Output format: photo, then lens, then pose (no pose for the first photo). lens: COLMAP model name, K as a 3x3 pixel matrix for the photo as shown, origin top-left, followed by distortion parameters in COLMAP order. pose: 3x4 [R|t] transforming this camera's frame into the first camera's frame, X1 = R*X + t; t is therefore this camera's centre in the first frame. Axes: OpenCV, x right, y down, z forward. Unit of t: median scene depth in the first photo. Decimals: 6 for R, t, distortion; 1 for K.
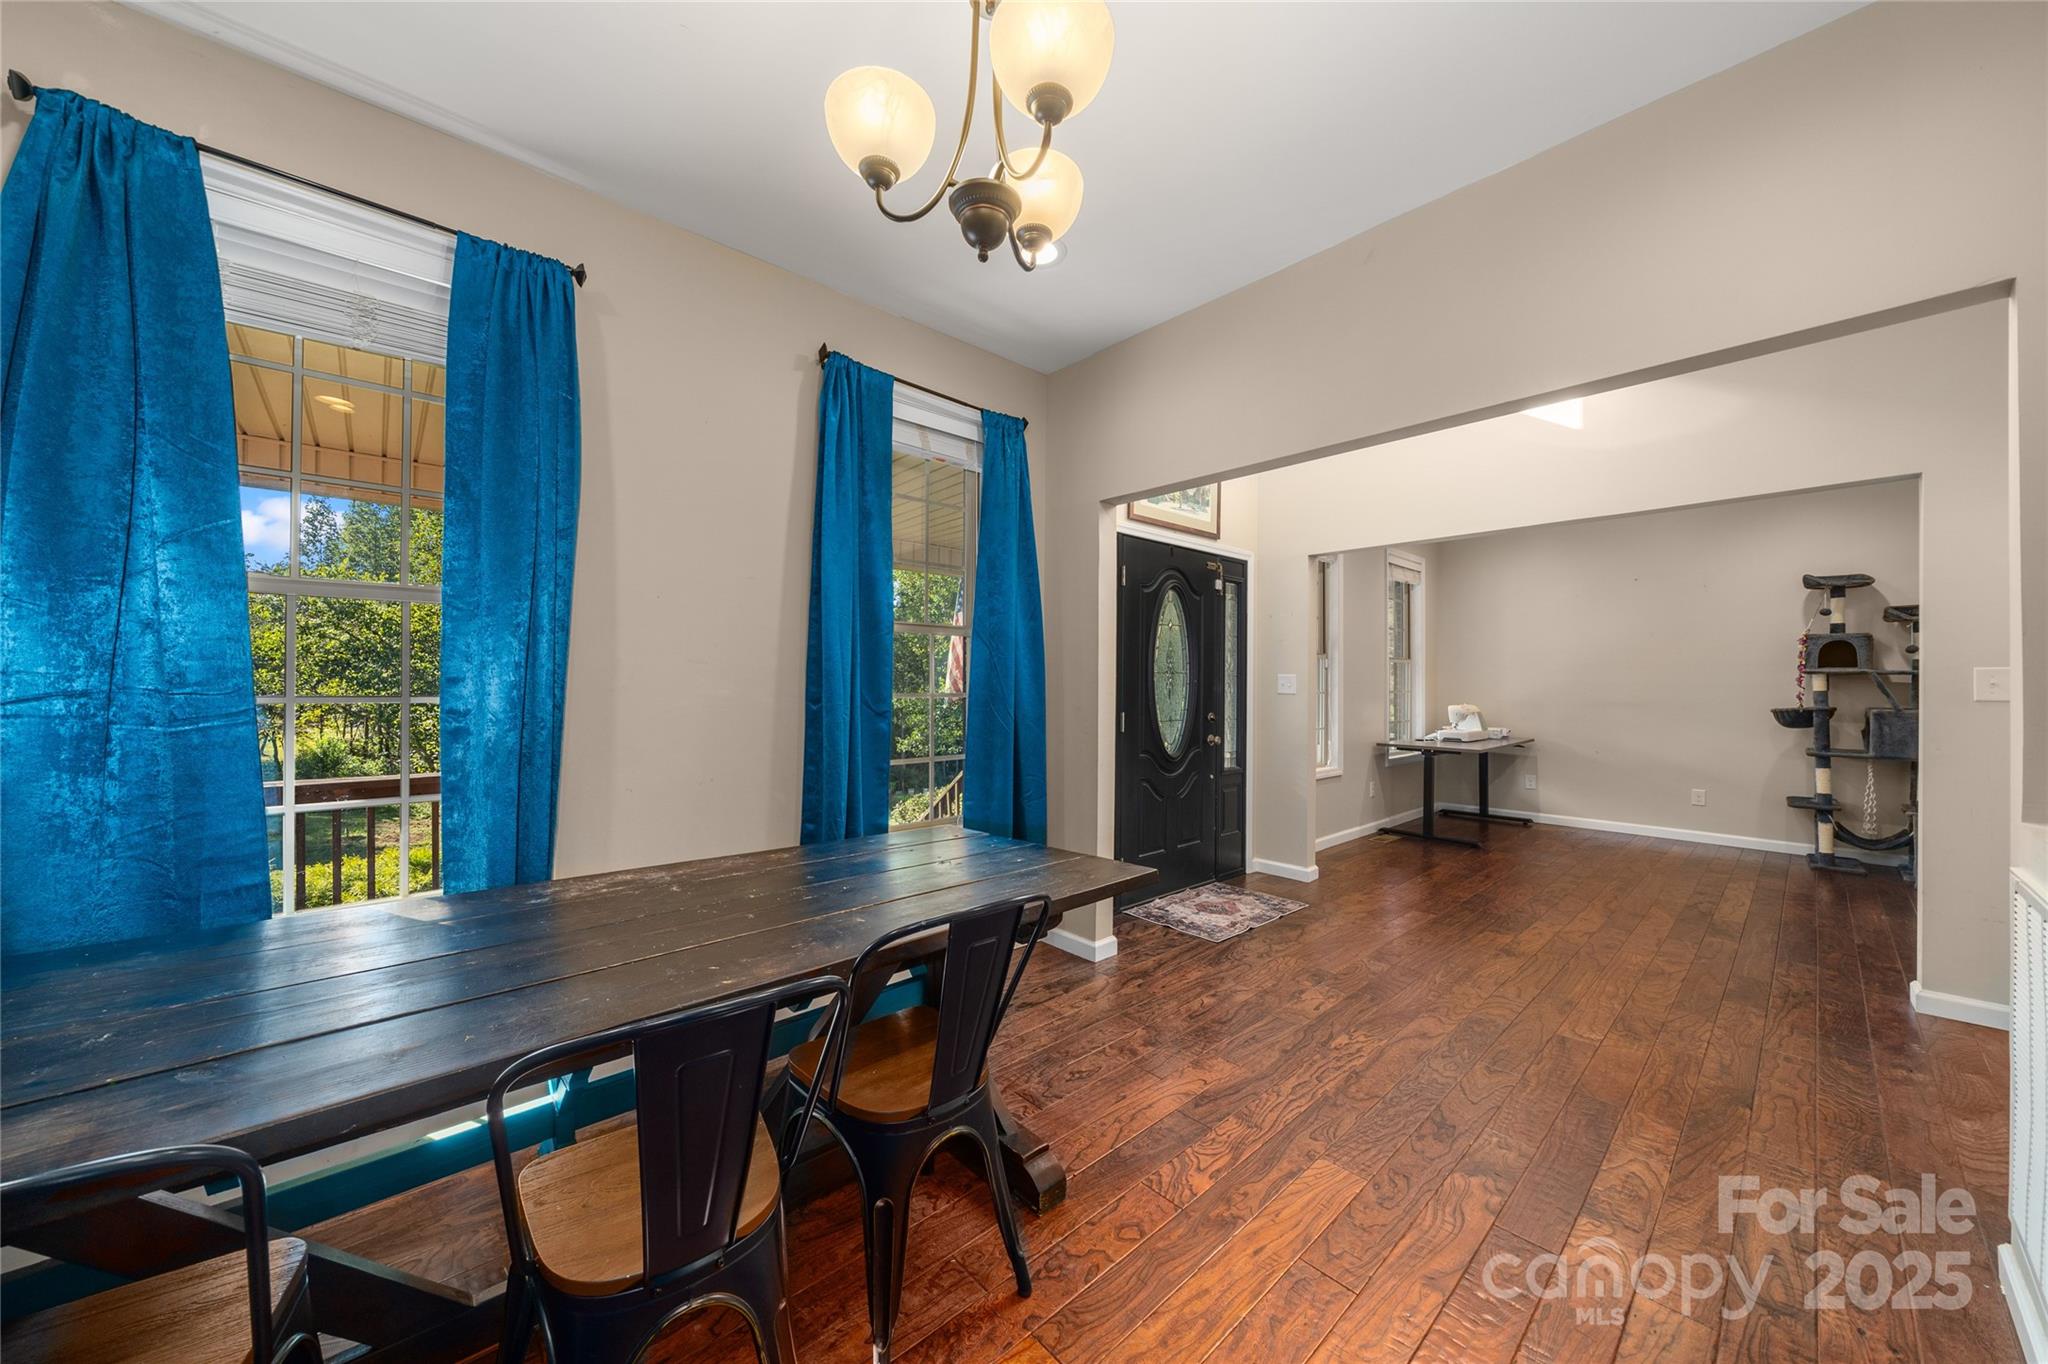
lens RADIAL K [[716.9, 0, 1028.2], [0, 716.9, 675.7], [0, 0, 1]] dist [-0.000109, 0.000094]
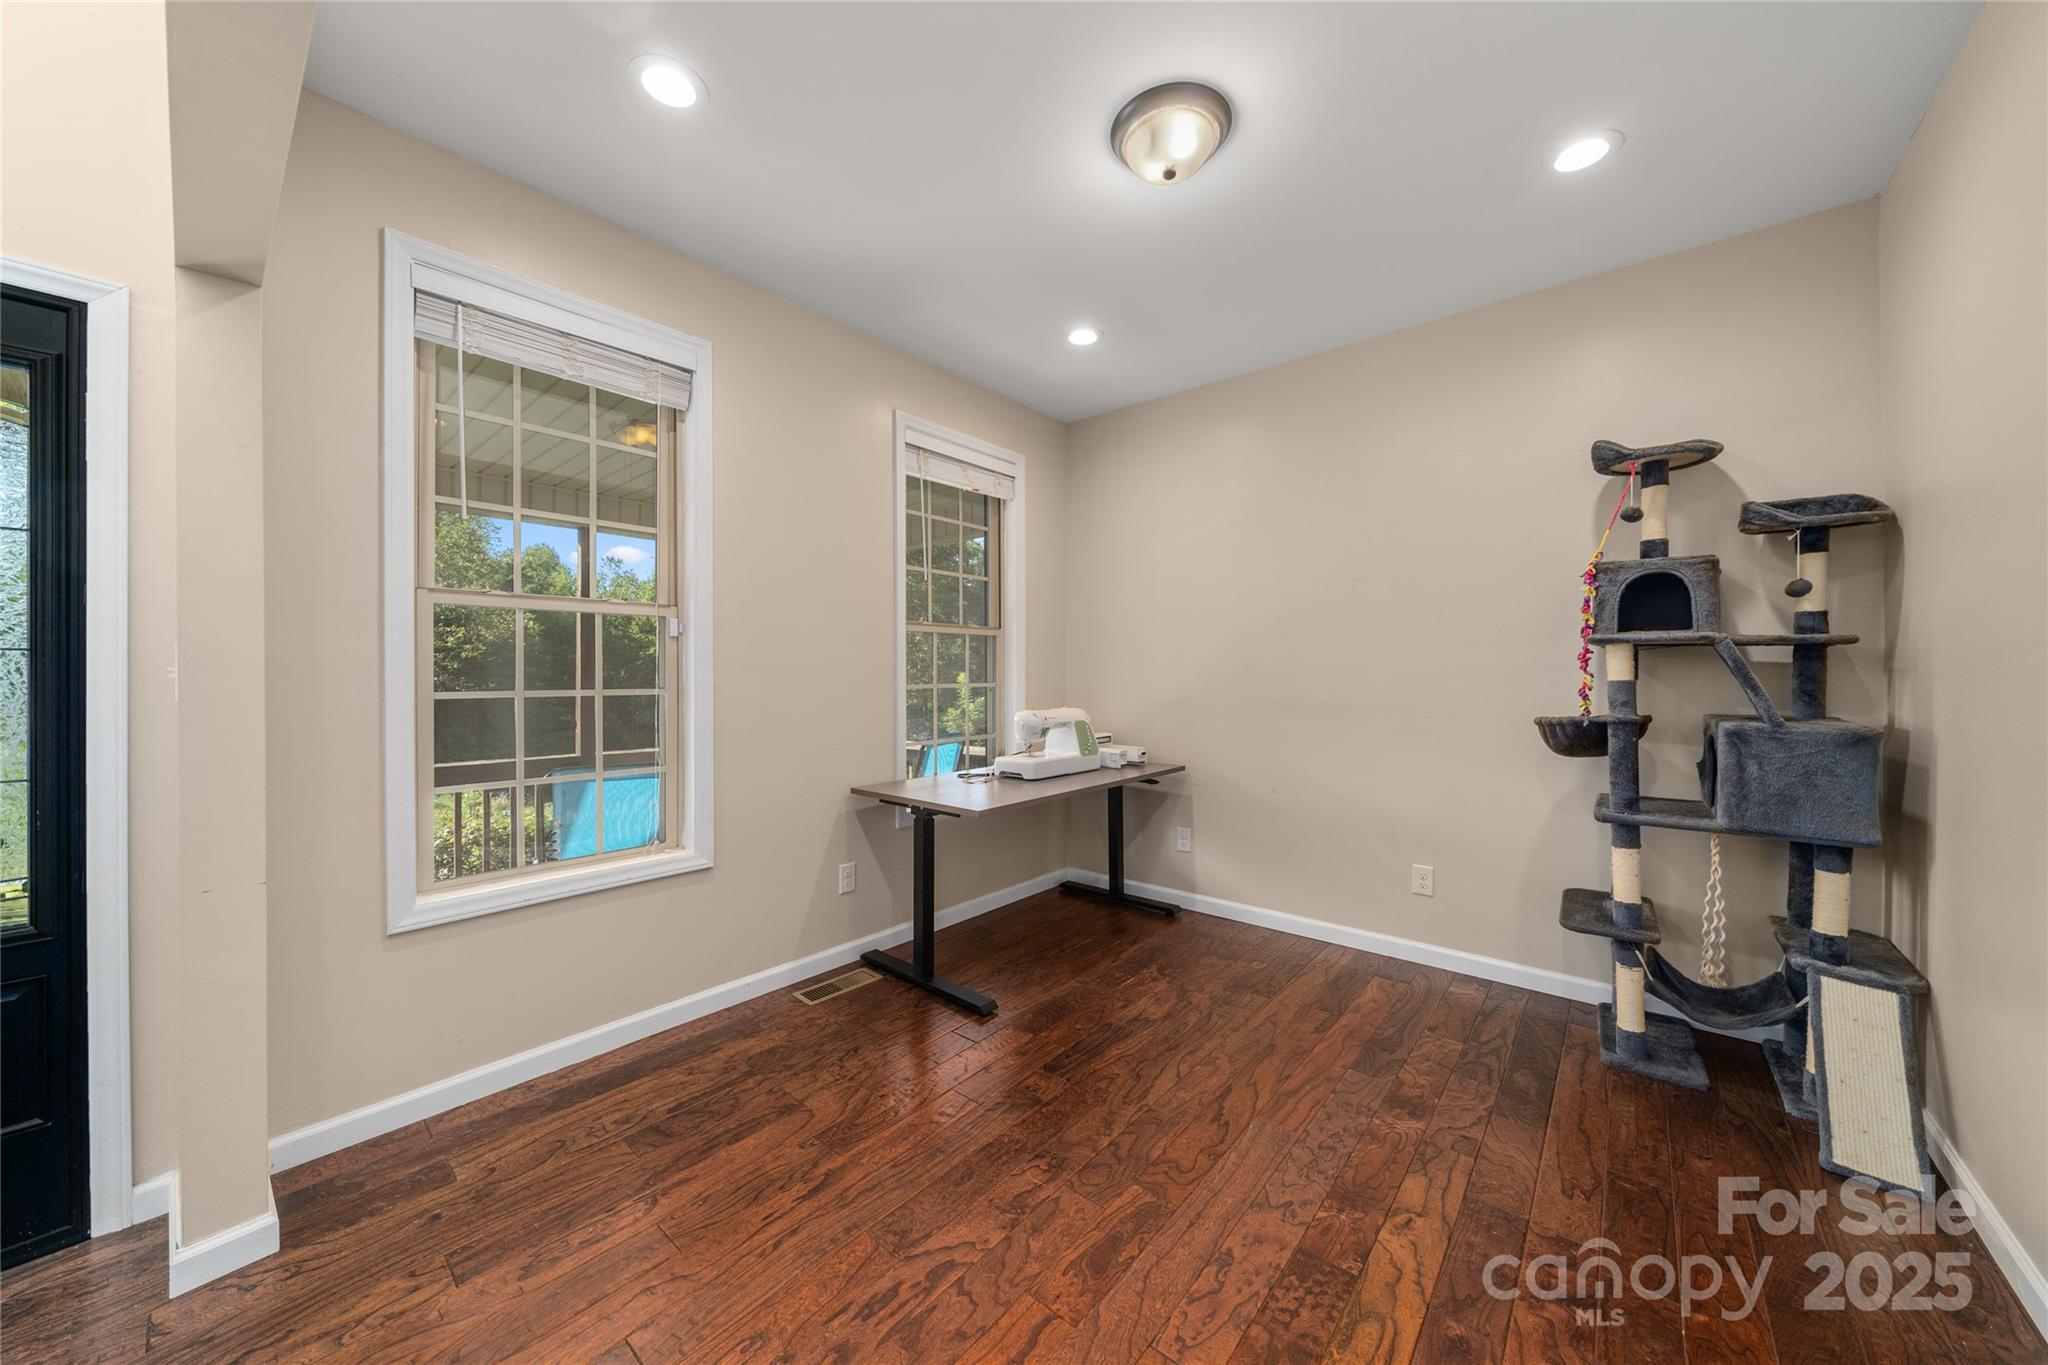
lens RADIAL K [[712.3, 0, 1023.3], [0, 712.3, 671.2], [0, 0, 1]] dist [-0.001071, 0.000092]
pose [[0.992286, -0.006272, 0.123810, 0.650699], [0.005165, 0.999944, 0.009254, 0.008774], [-0.123861, -0.008543, 0.992263, 0.579078]]
